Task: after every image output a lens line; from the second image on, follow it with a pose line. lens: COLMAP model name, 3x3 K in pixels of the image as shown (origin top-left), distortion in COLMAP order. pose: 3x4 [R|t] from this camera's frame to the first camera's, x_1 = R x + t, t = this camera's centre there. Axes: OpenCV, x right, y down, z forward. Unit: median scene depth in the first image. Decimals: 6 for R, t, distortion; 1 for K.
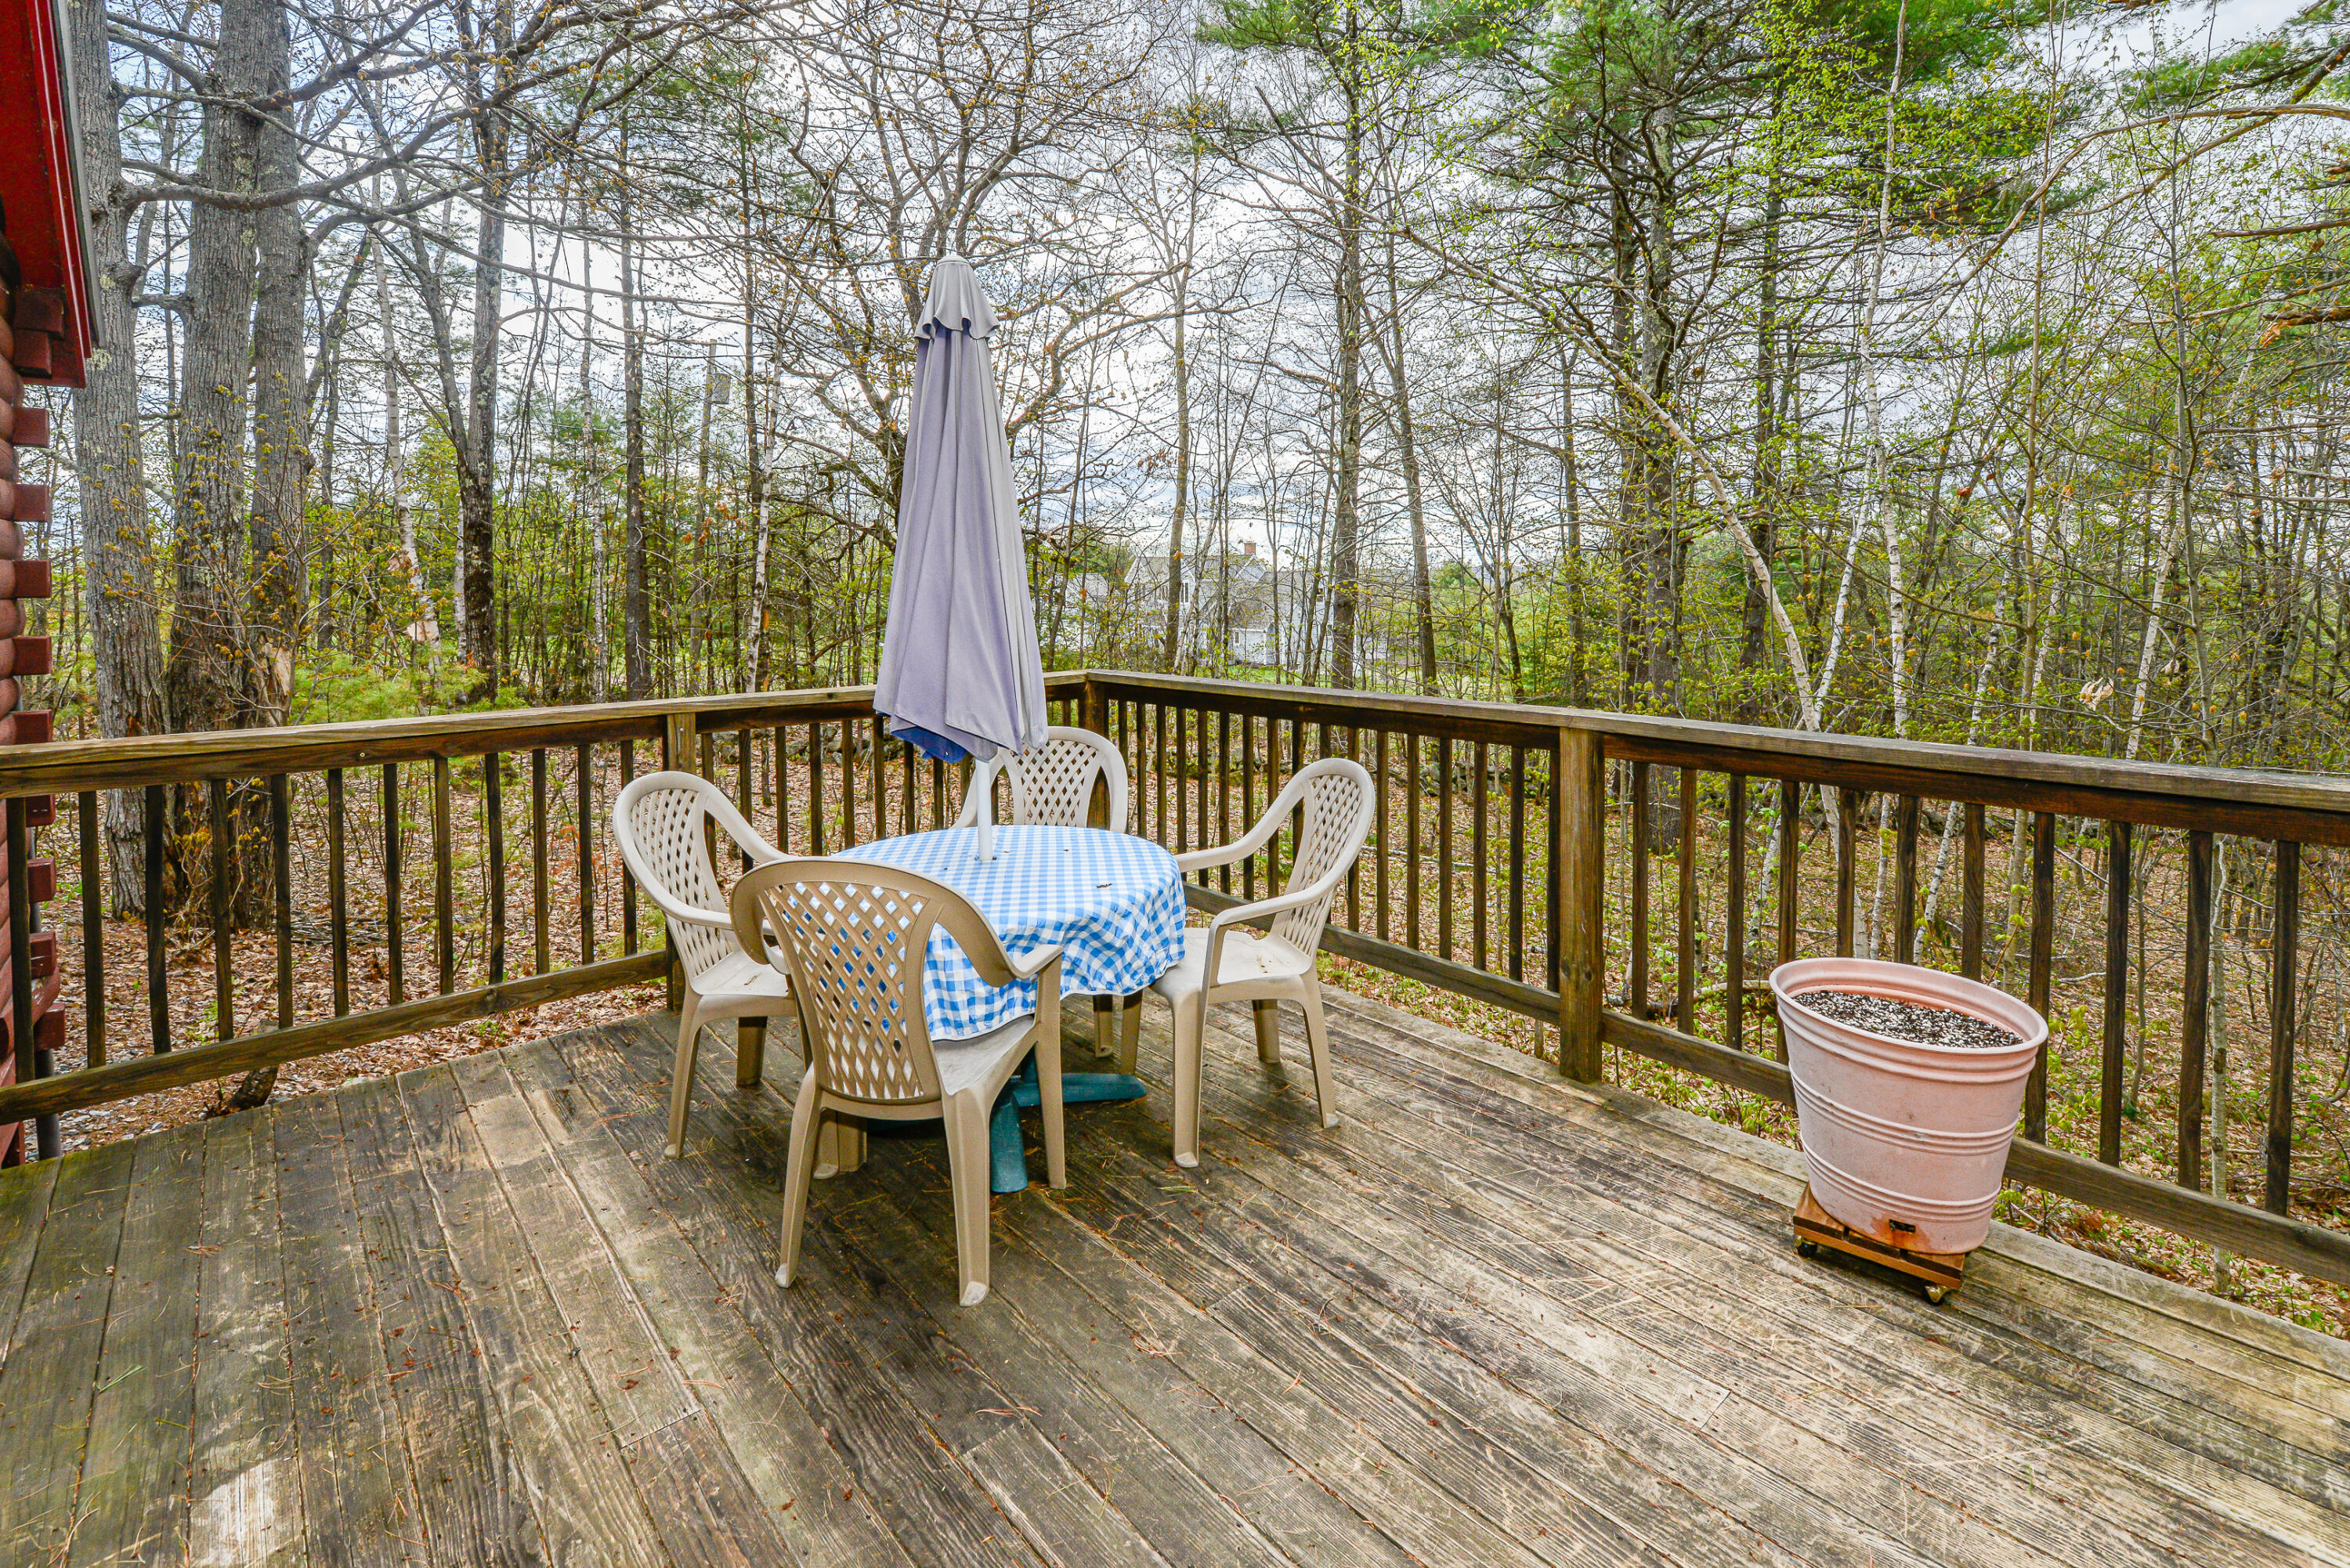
lens RADIAL K [[1075.5, 0, 1184.4], [0, 1075.5, 775.2], [0, 0, 1]] dist [-0.008351, -0.006023]
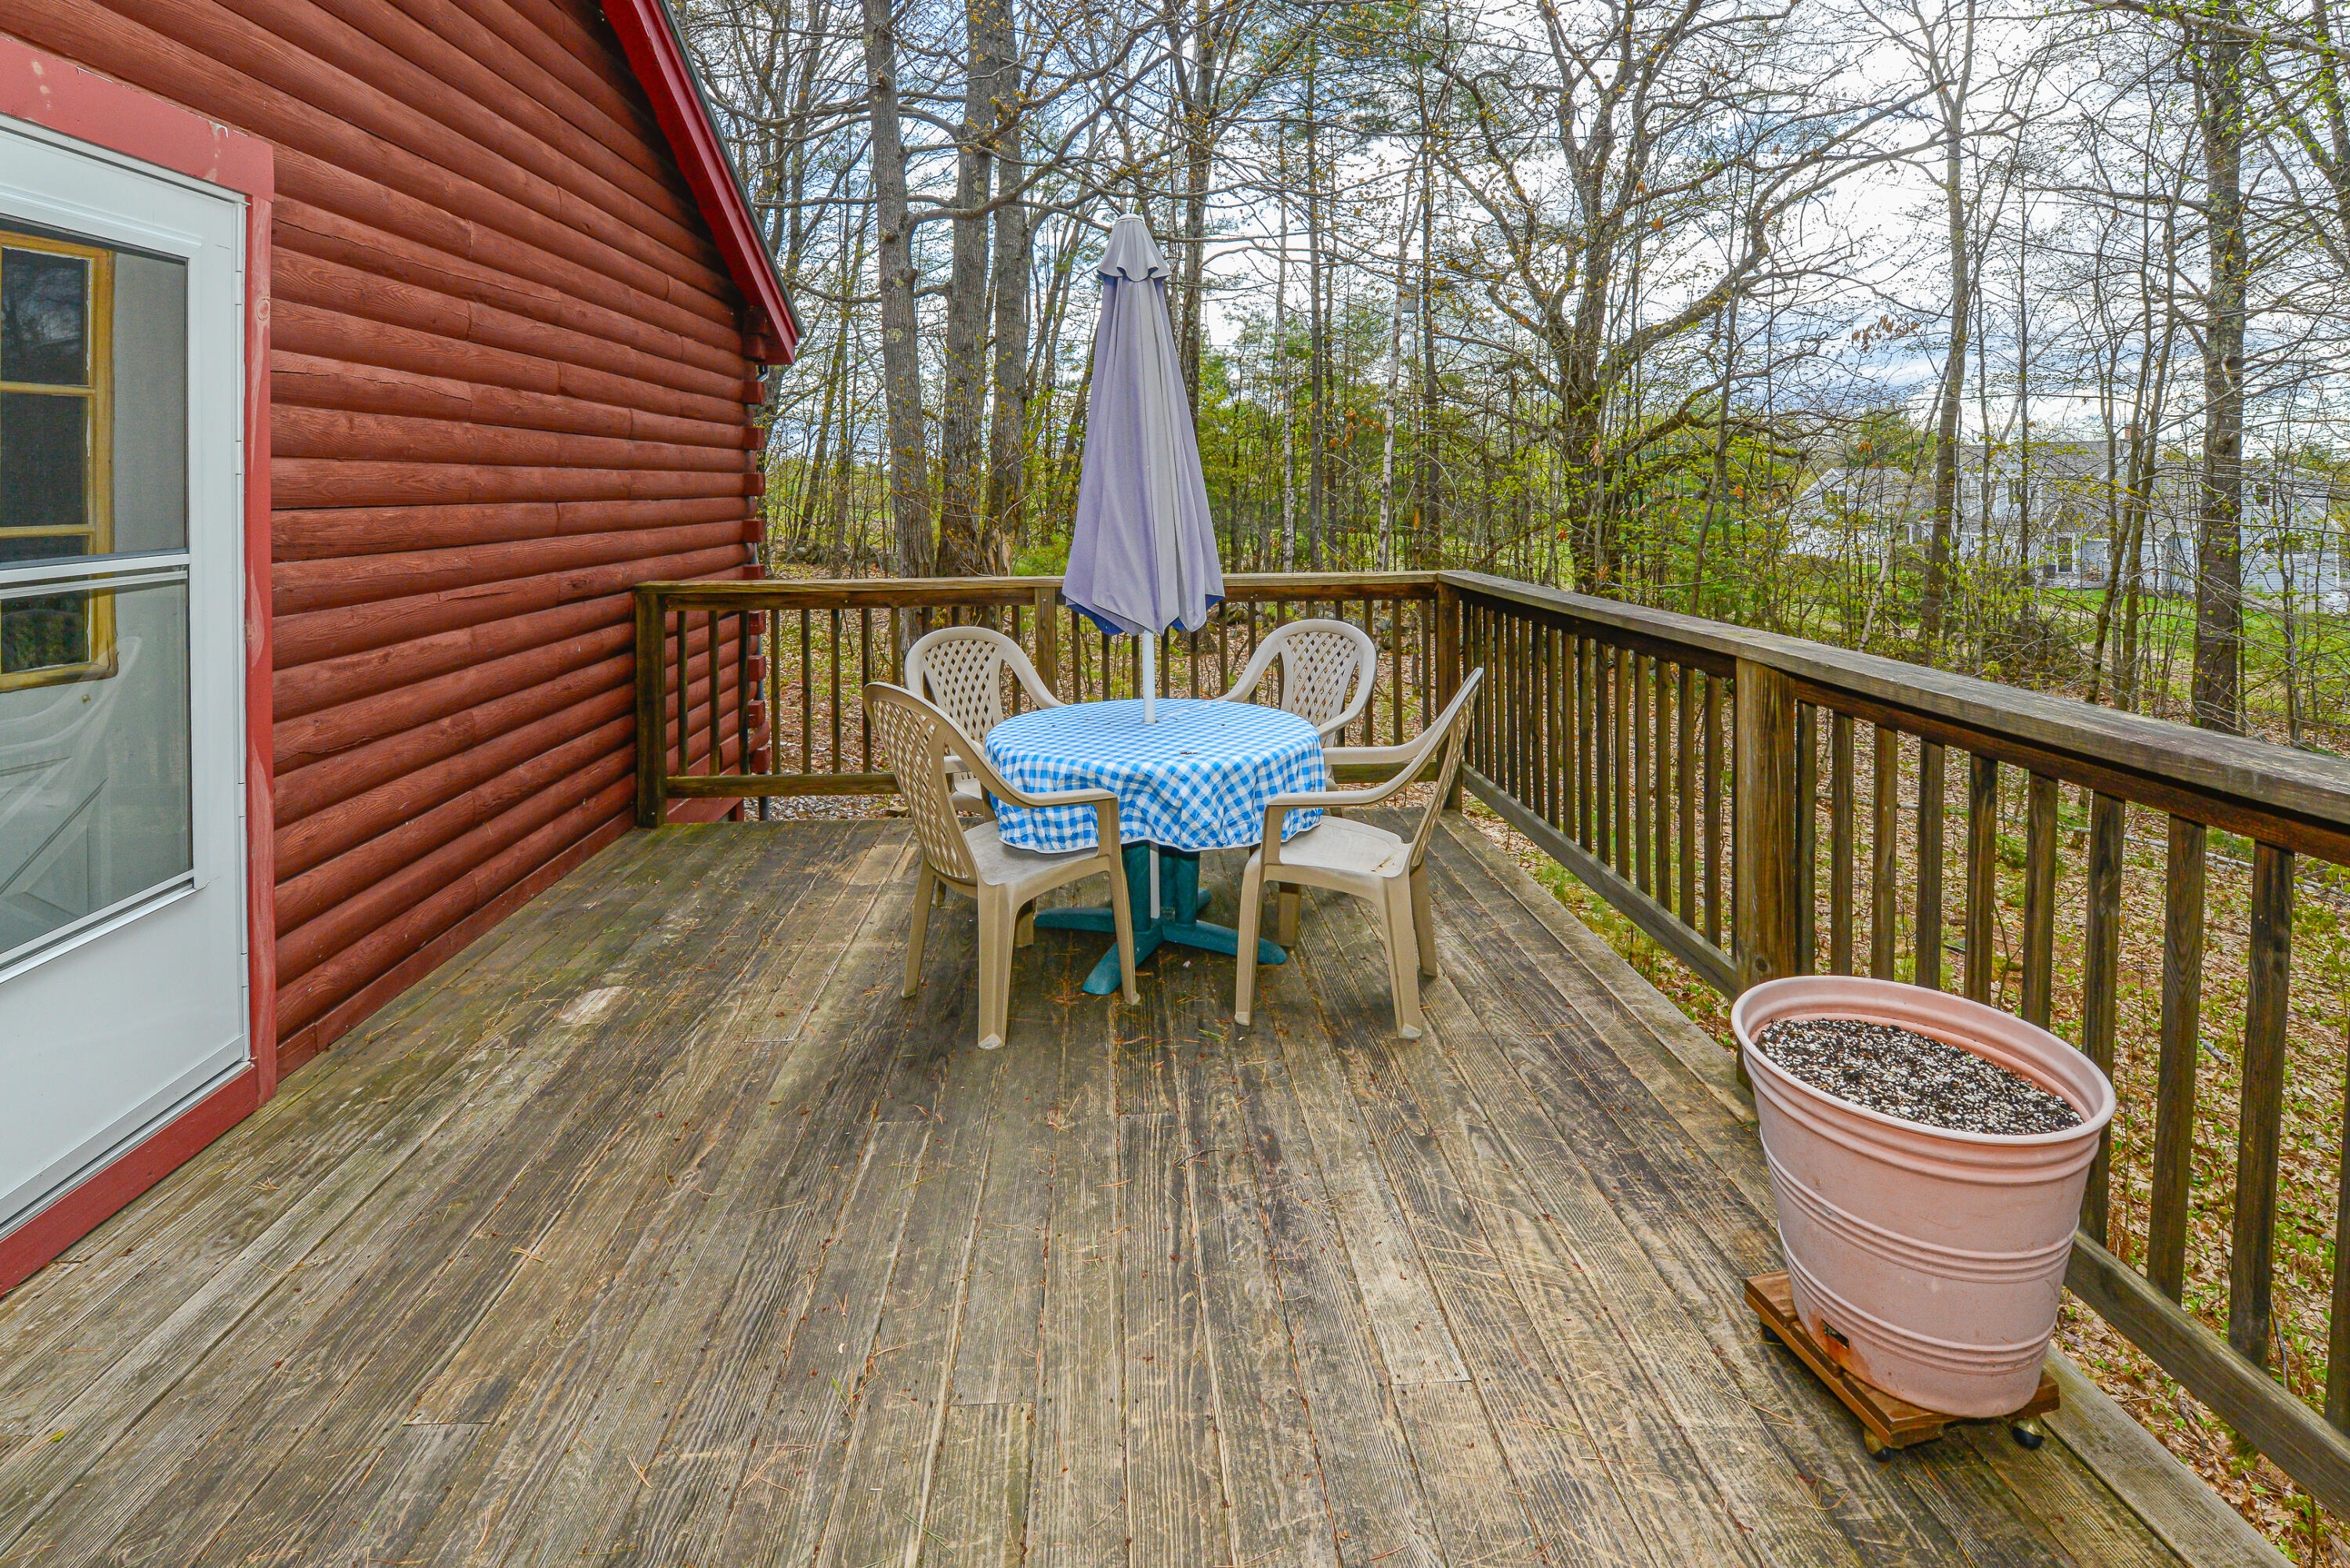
lens RADIAL K [[1065.0, 0, 1095.7], [0, 1065.0, 677.0], [0, 0, 1]] dist [-0.010075, -0.000624]
pose [[0.775031, 0.105944, -0.622978, 0.586479], [-0.103101, 0.993836, 0.040748, -0.013757], [0.623455, 0.032648, 0.781177, 0.064252]]
